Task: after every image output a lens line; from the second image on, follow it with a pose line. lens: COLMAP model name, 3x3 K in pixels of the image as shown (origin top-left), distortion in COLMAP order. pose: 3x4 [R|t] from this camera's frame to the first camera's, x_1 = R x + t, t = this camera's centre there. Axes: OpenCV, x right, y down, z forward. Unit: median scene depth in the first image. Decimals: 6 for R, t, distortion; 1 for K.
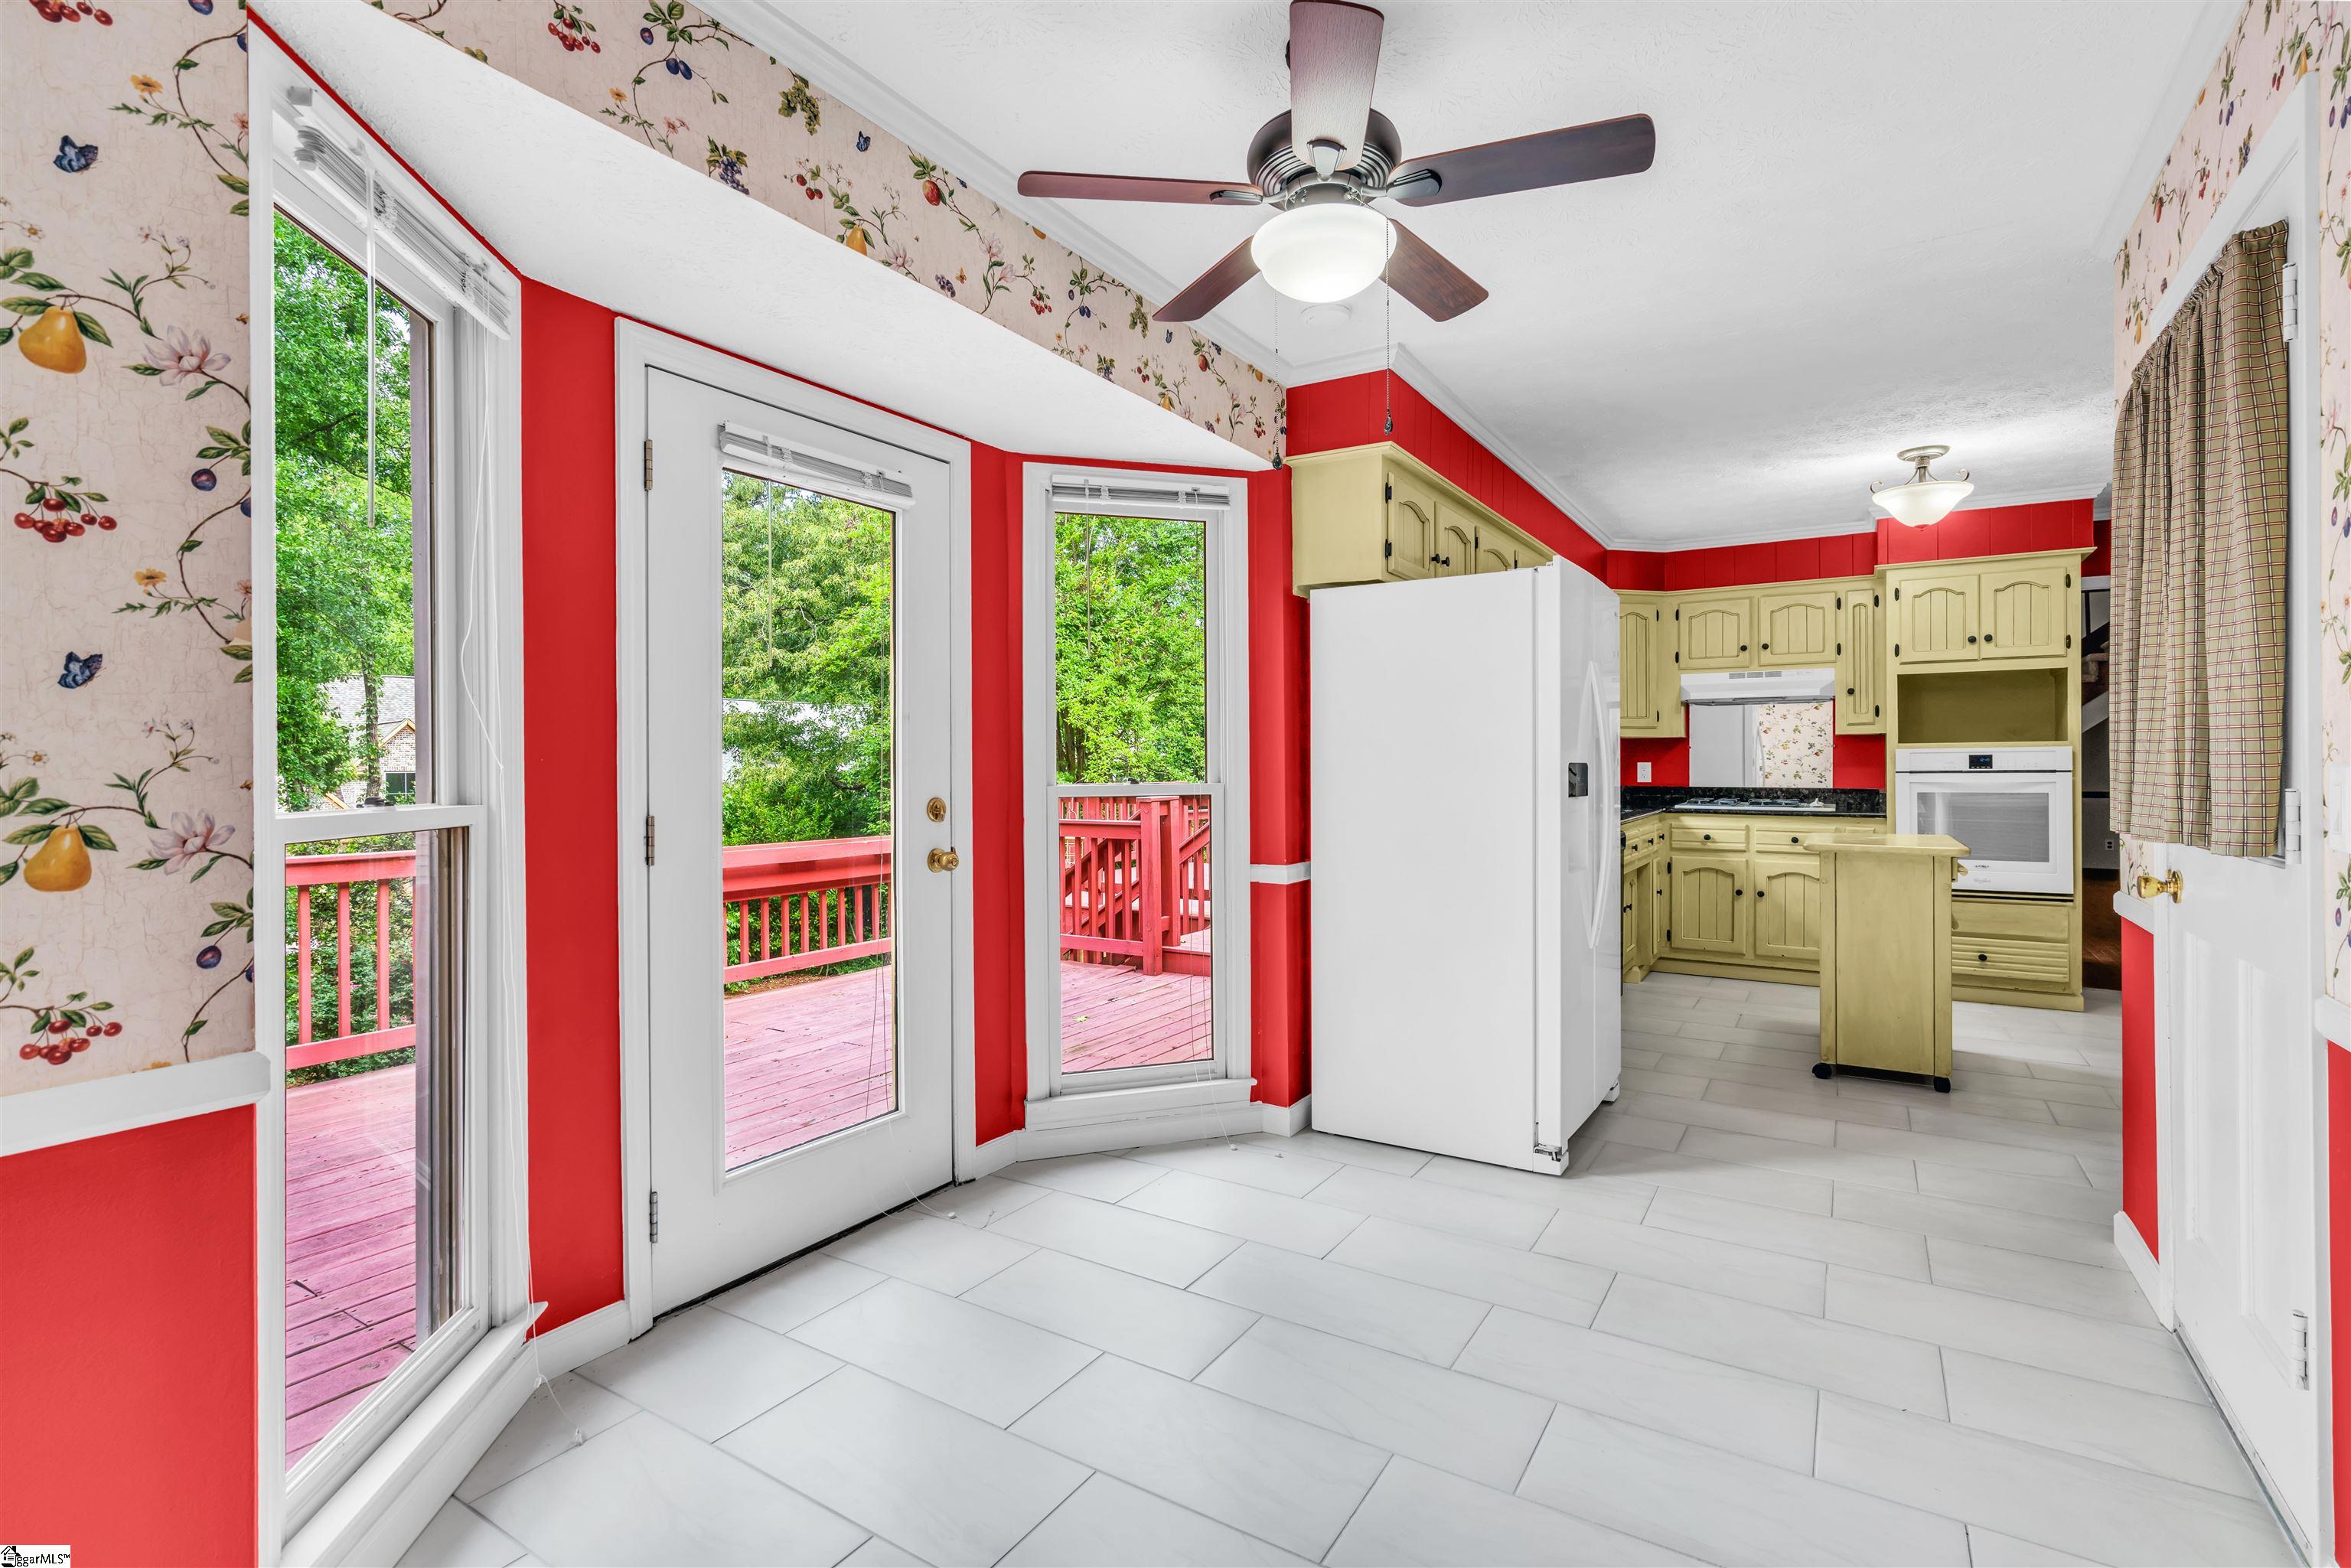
lens RADIAL K [[1082.4, 0, 1173.4], [0, 1082.4, 768.3], [0, 0, 1]] dist [-0.002417, 0.000815]
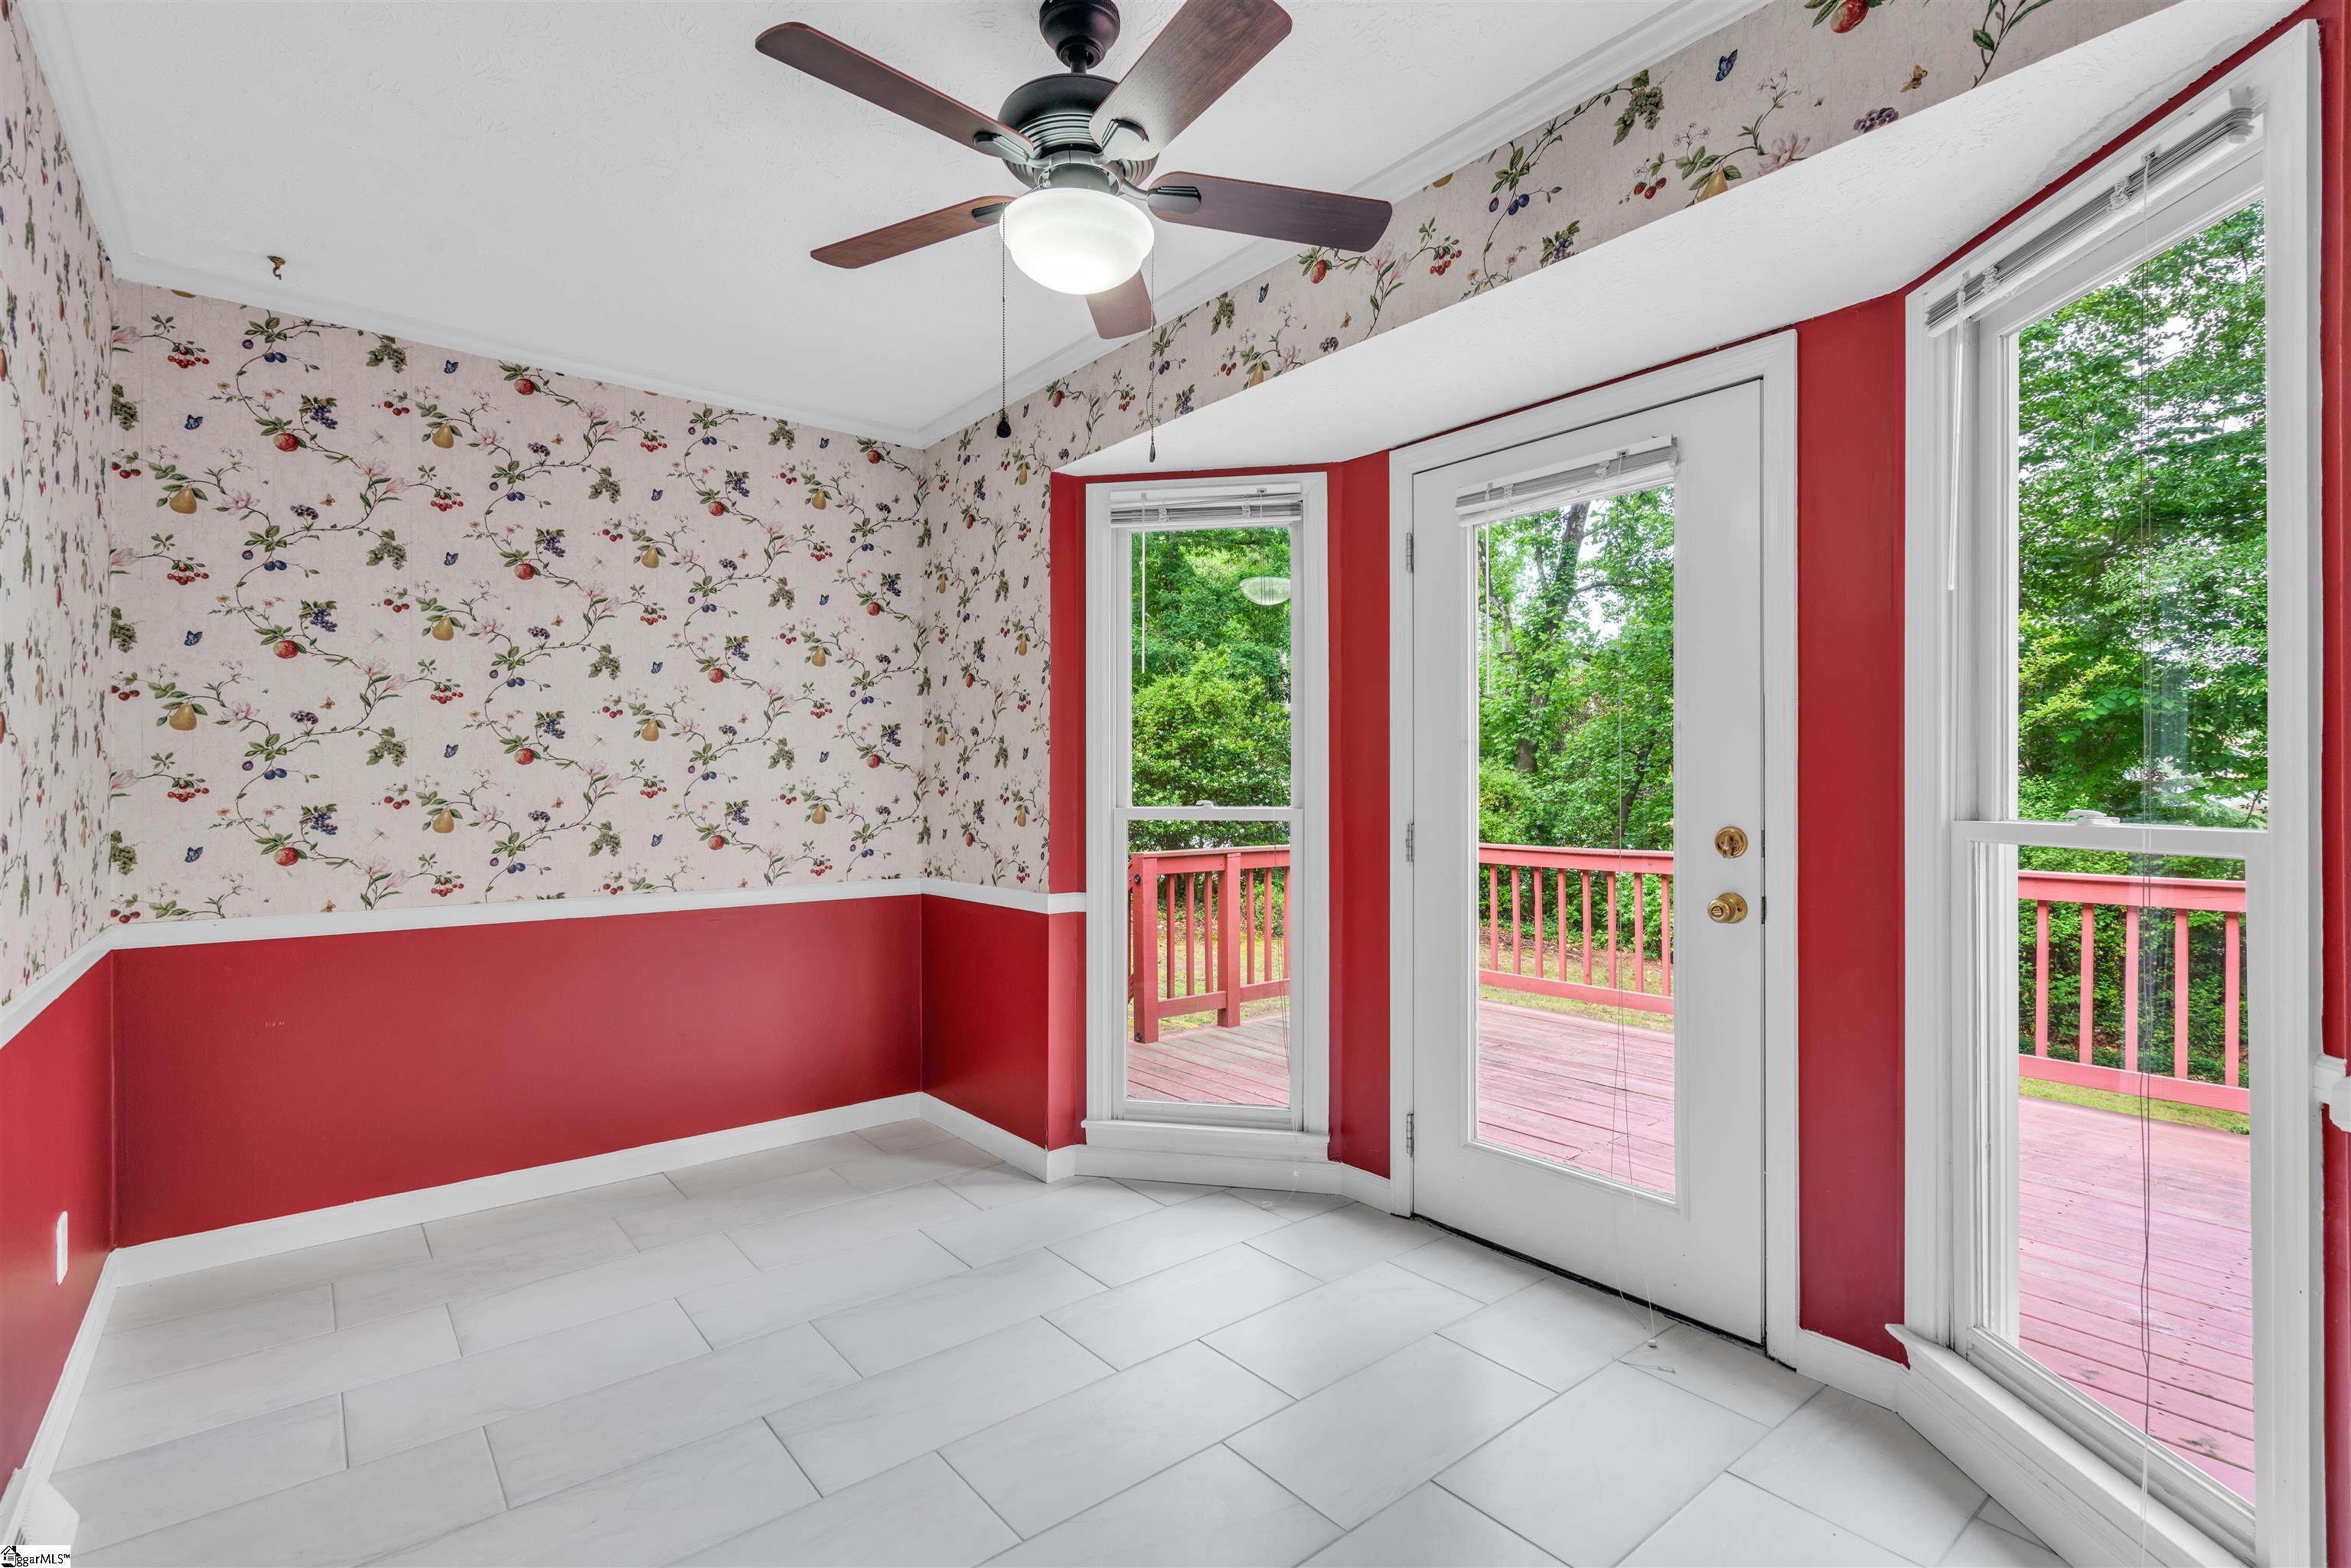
lens RADIAL K [[1082.4, 0, 1176.0], [0, 1082.4, 787.3], [0, 0, 1]] dist [-0.002417, 0.000815]
pose [[-0.313297, 0.007702, -0.949624, 0.637180], [0.001249, 0.999970, 0.007698, -0.007207], [0.949654, 0.001225, -0.313297, 0.871386]]
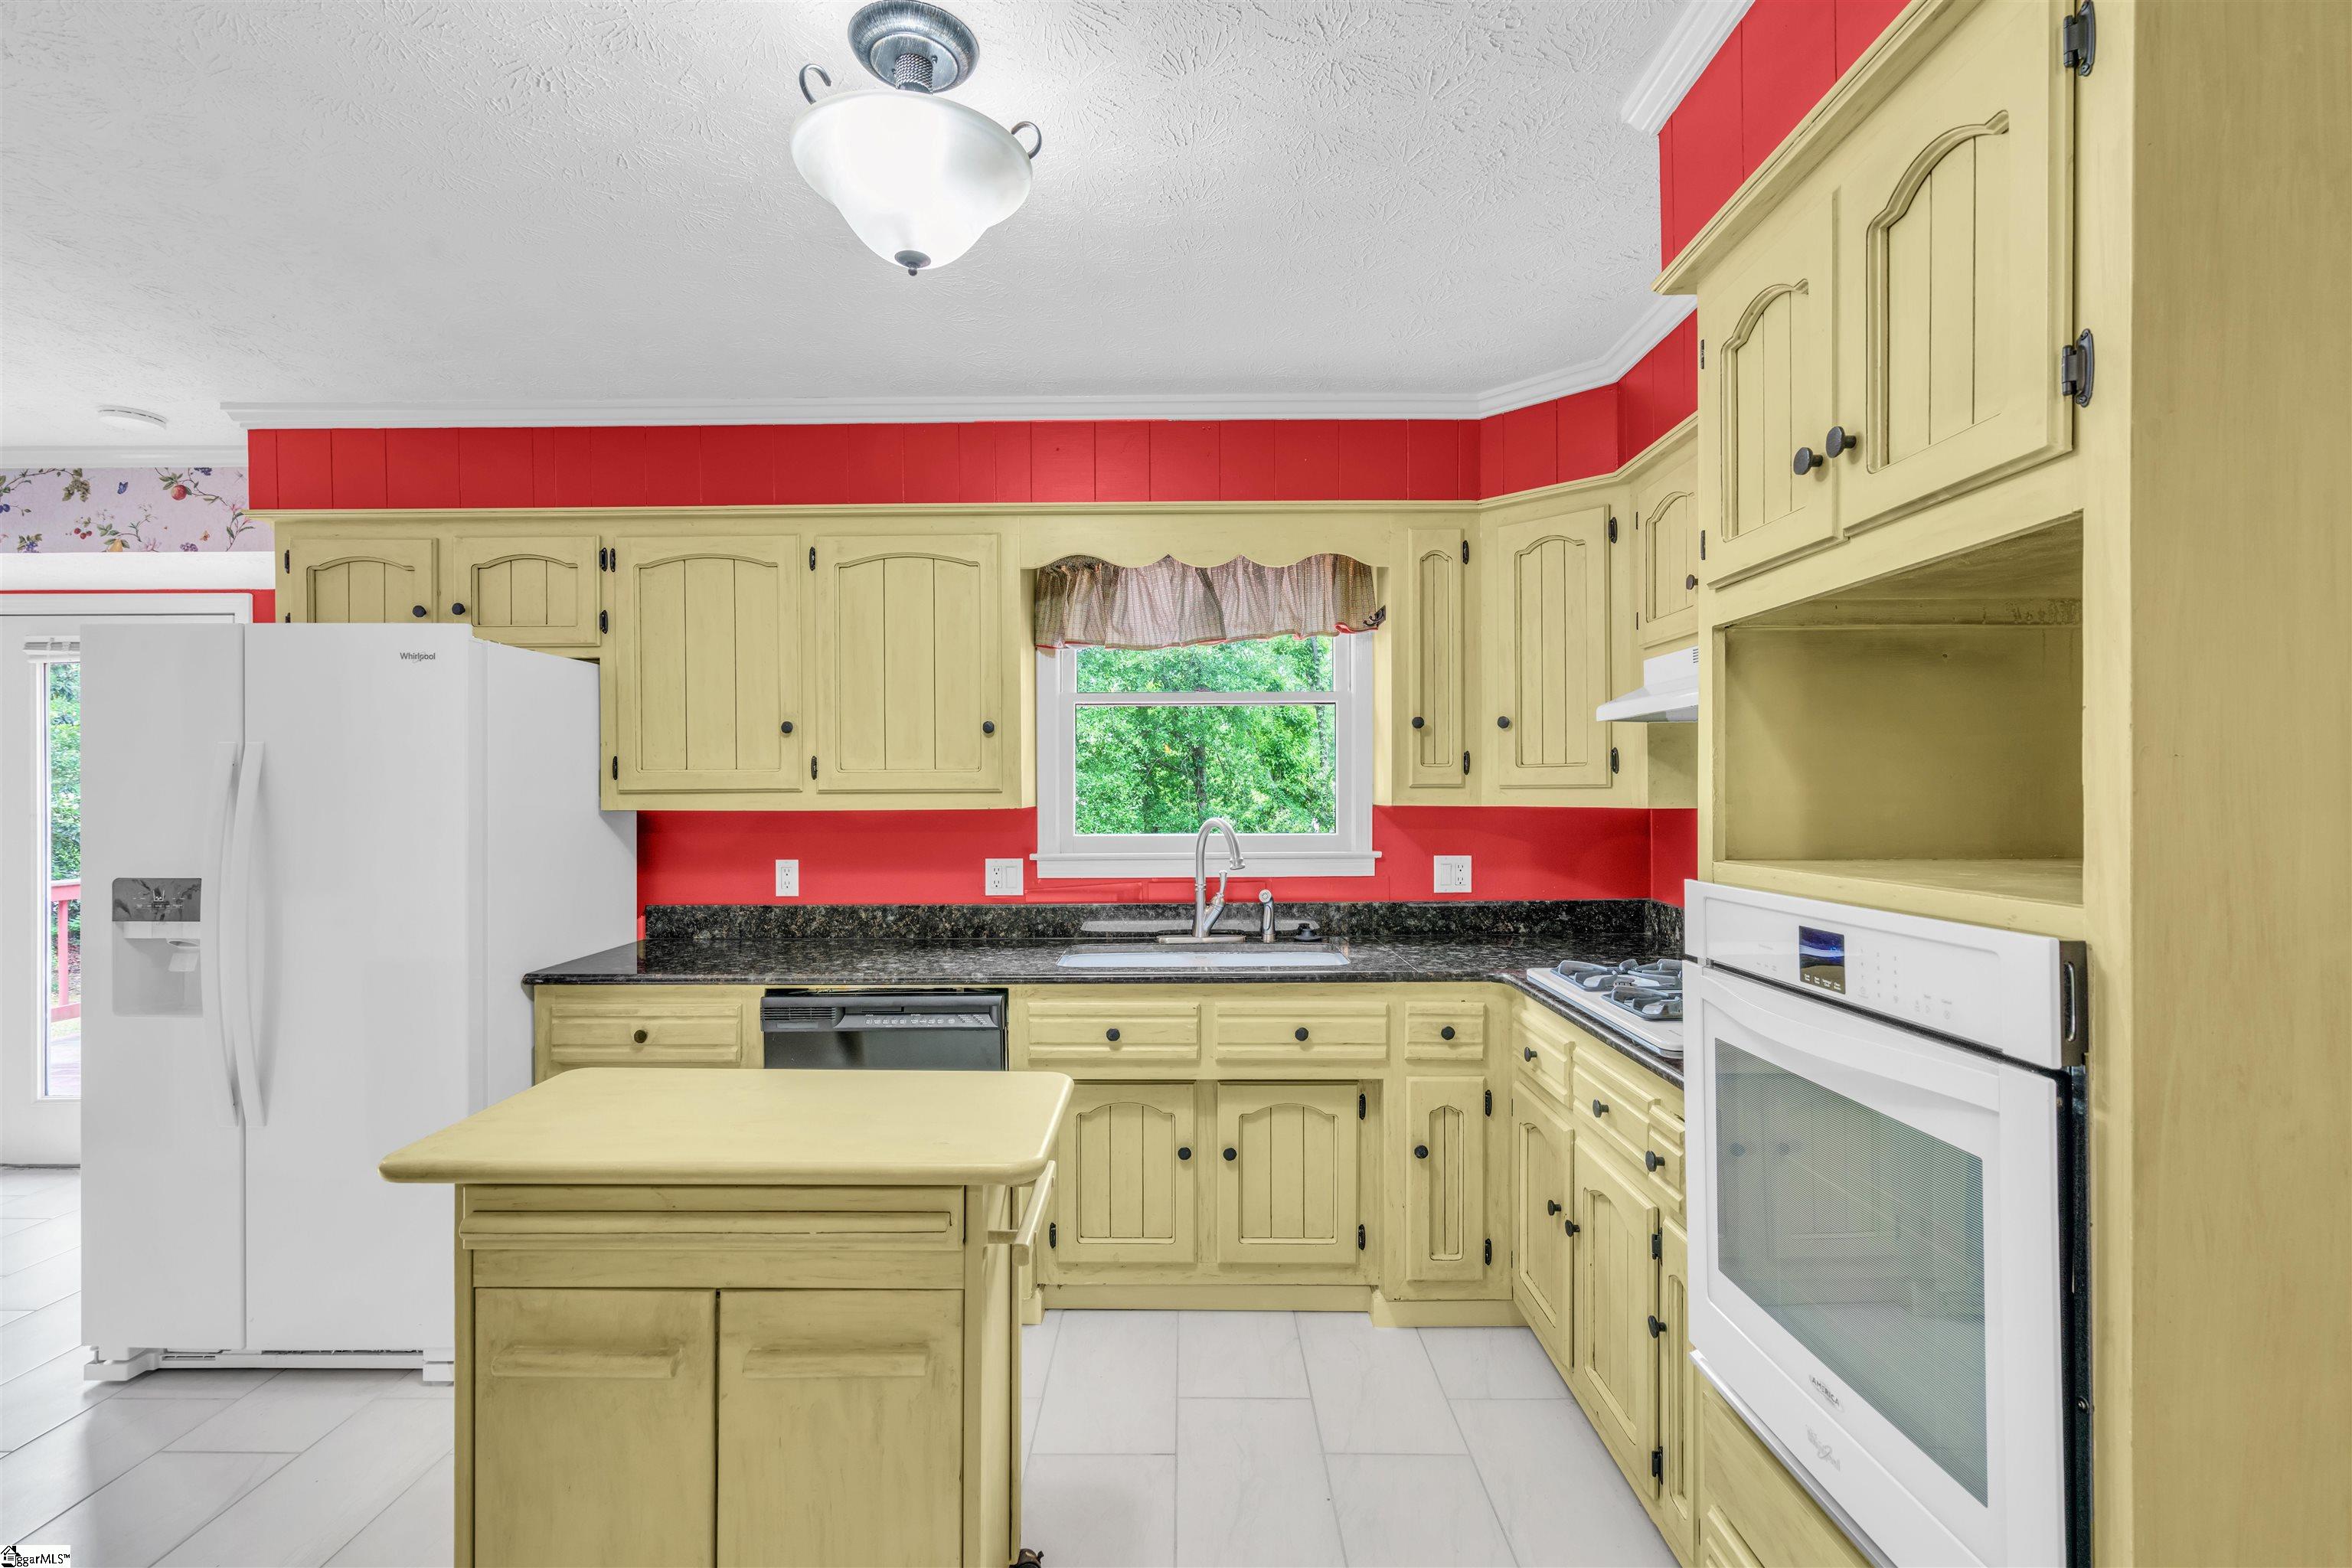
lens RADIAL K [[1082.9, 0, 1176.4], [0, 1082.9, 794.1], [0, 0, 1]] dist [-0.002417, 0.000815]
pose [[0.529122, 0.004663, -0.848533, 1.532886], [-0.003249, 0.999989, 0.003470, -0.075085], [0.848539, 0.000921, 0.529131, 1.304259]]
